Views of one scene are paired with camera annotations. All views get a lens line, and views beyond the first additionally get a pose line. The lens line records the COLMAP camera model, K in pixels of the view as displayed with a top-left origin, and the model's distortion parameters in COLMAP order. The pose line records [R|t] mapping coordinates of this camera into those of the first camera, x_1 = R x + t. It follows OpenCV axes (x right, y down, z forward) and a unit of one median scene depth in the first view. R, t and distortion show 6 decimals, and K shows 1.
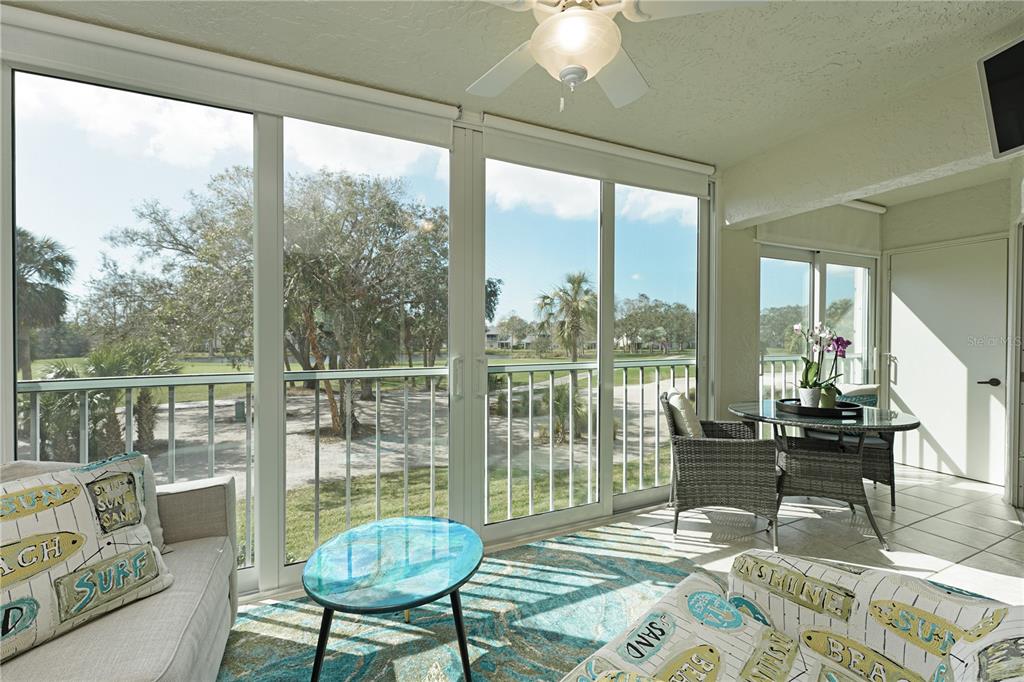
lens RADIAL K [[416.9, 0, 510.1], [0, 416.9, 338.7], [0, 0, 1]] dist [0.010111, -0.000196]
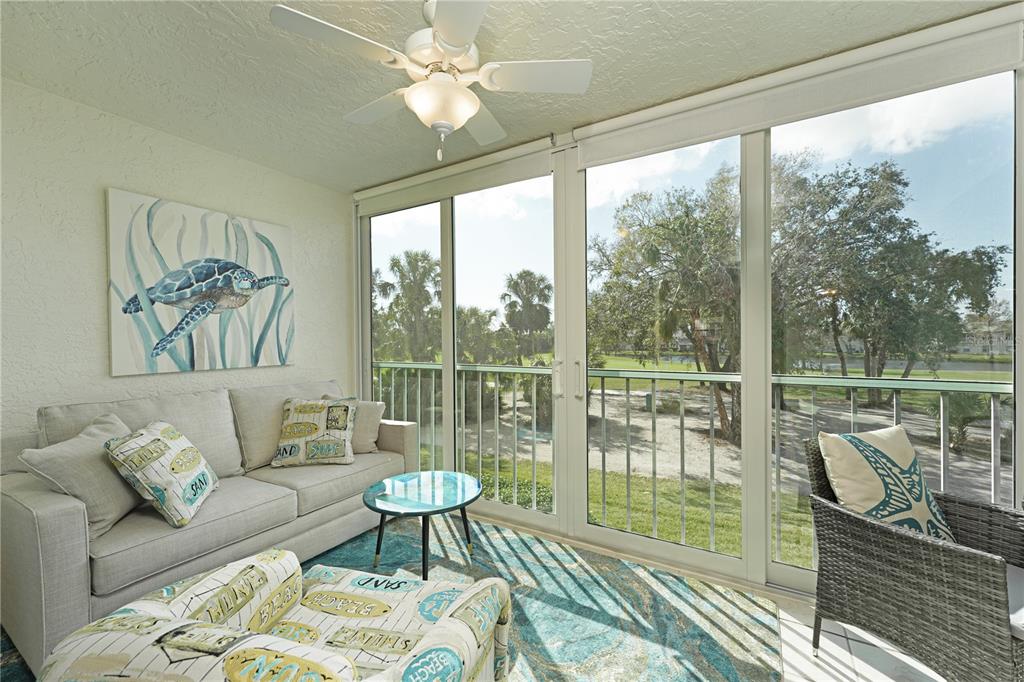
lens RADIAL K [[416.9, 0, 513.4], [0, 416.9, 342.4], [0, 0, 1]] dist [0.010111, -0.000196]
pose [[0.573800, 0.006975, -0.818966, 0.625153], [-0.001078, 0.999969, 0.007761, -0.008906], [0.818995, -0.003571, 0.573790, 0.233058]]
